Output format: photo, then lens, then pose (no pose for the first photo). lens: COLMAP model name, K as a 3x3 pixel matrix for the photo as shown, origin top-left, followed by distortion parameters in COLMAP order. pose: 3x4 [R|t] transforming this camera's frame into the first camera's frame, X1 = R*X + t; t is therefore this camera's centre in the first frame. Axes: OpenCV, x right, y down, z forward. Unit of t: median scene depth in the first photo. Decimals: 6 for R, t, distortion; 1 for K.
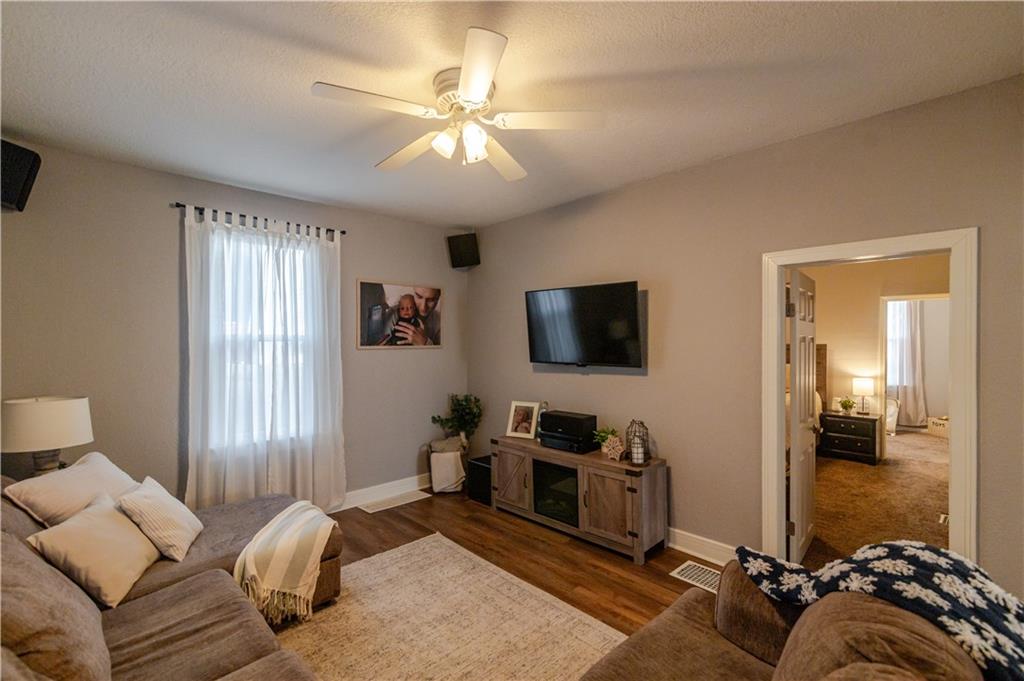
lens RADIAL K [[454.2, 0, 508.6], [0, 454.2, 344.1], [0, 0, 1]] dist [-0.001132, -0.000122]
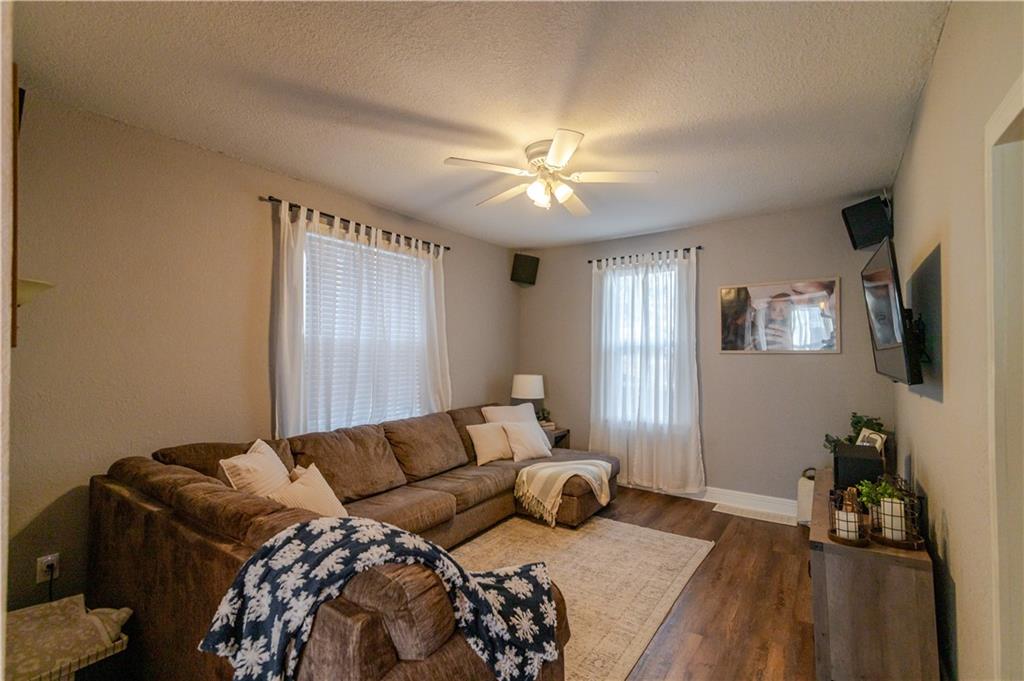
lens RADIAL K [[454.2, 0, 509.0], [0, 454.2, 344.5], [0, 0, 1]] dist [-0.001132, -0.000122]
pose [[0.188846, -0.015120, -0.981890, 0.736011], [-0.002661, 0.999870, -0.015908, 0.010692], [0.982003, 0.005617, 0.188781, 0.396156]]
